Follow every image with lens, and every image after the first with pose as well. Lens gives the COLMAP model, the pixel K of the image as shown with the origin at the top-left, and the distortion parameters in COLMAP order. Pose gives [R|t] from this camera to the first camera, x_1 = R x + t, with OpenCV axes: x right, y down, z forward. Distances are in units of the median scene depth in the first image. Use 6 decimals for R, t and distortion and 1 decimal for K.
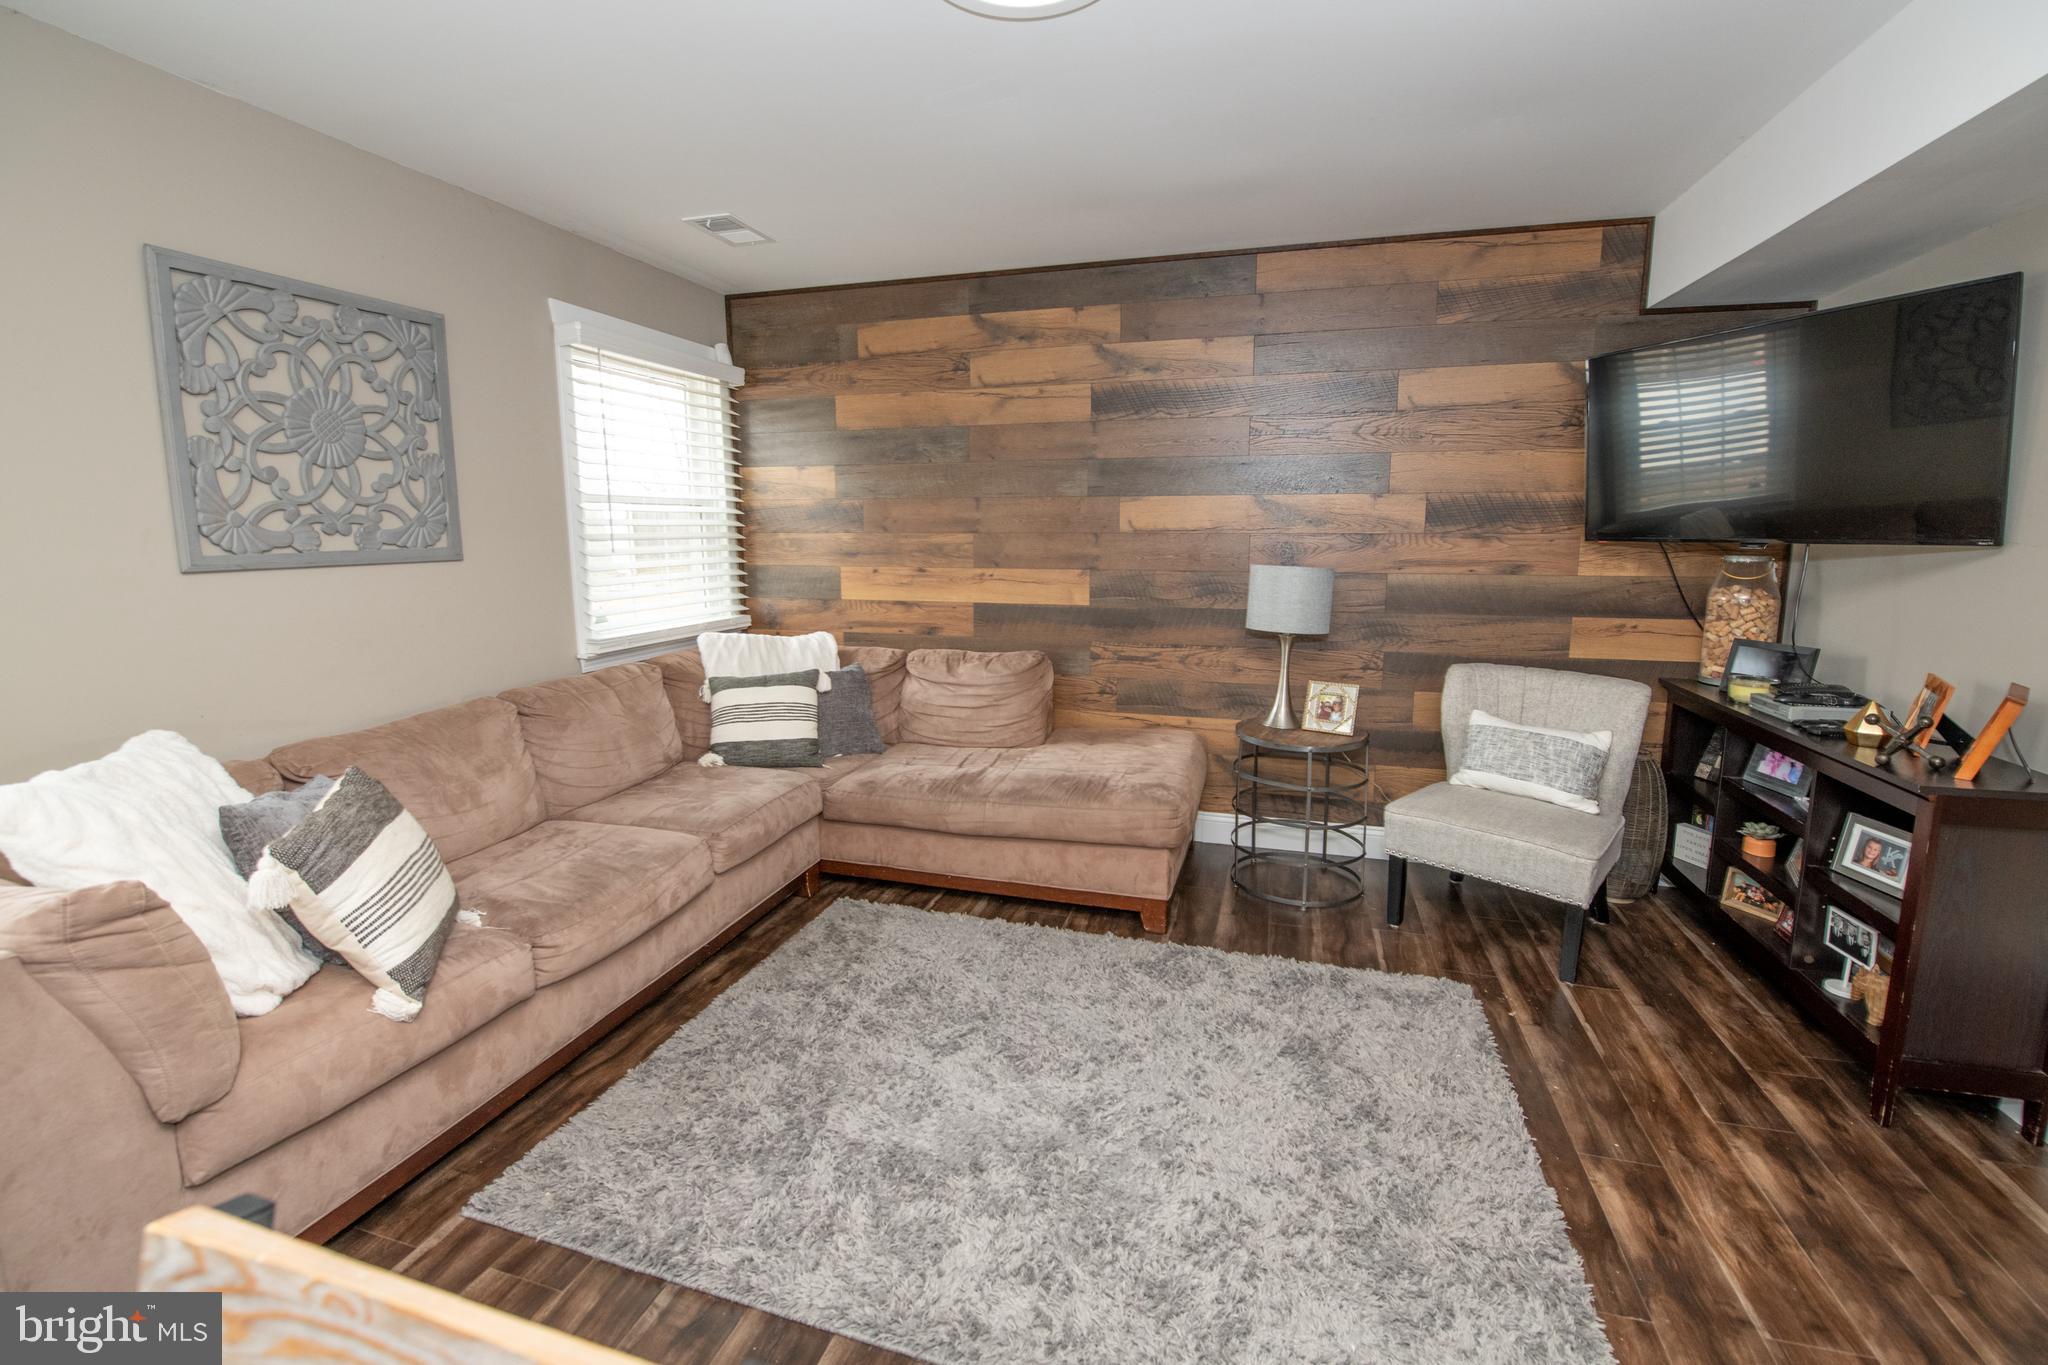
lens RADIAL K [[867.5, 0, 1024.5], [0, 867.5, 648.9], [0, 0, 1]] dist [-0.018940, -0.000810]
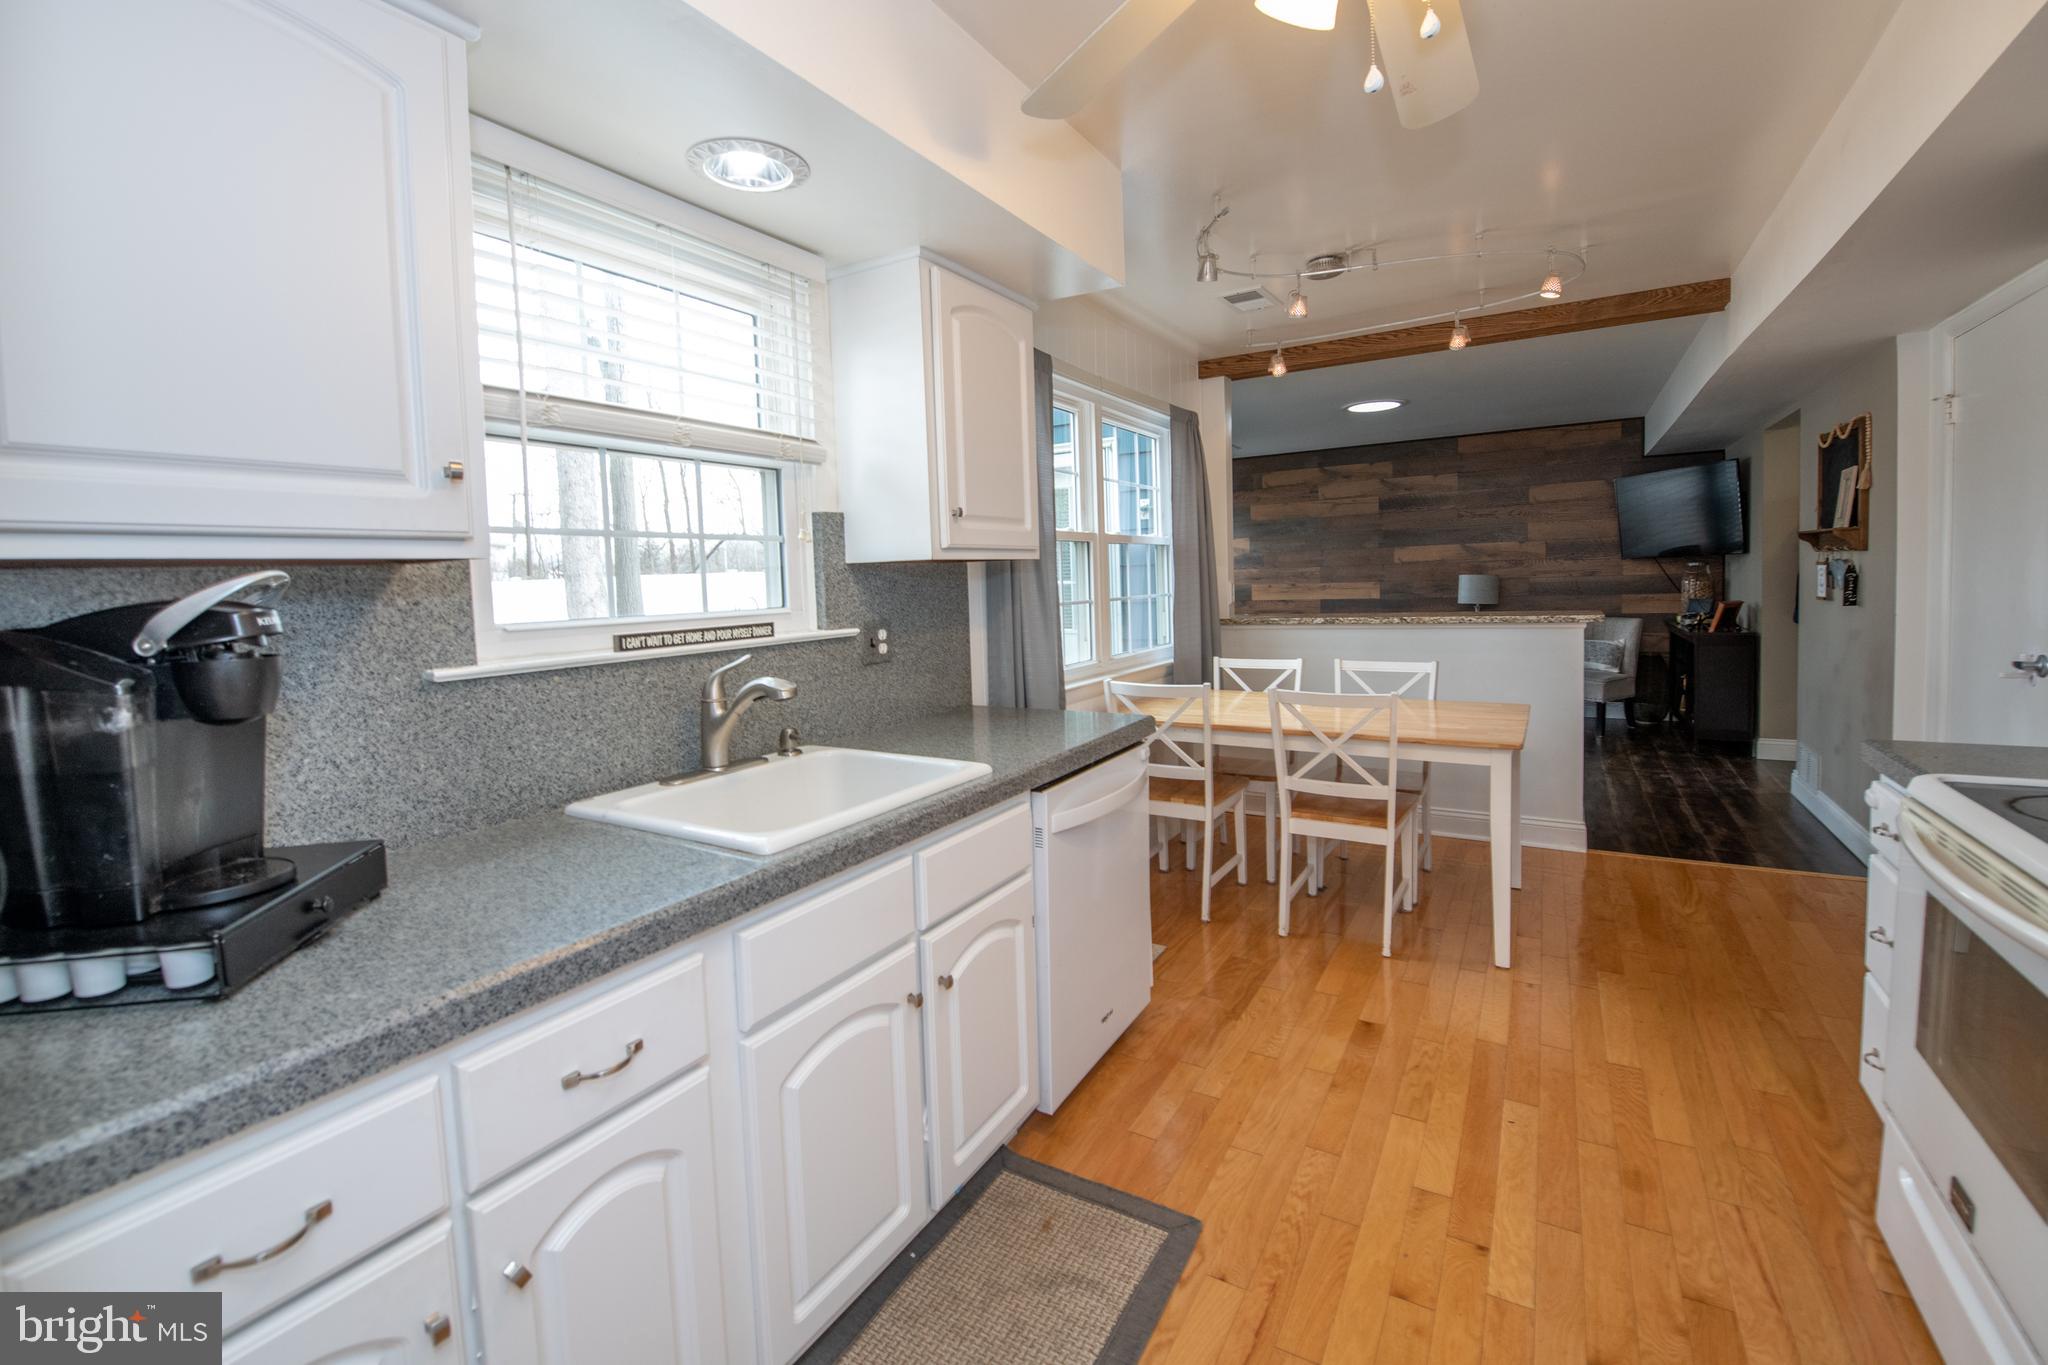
lens RADIAL K [[849.3, 0, 1030.0], [0, 849.3, 629.7], [0, 0, 1]] dist [-0.019843, -0.000094]
pose [[0.964561, -0.014808, -0.263445, -0.238491], [-0.005706, 0.997020, -0.076934, 0.219781], [0.263799, 0.075711, 0.961602, -1.399552]]
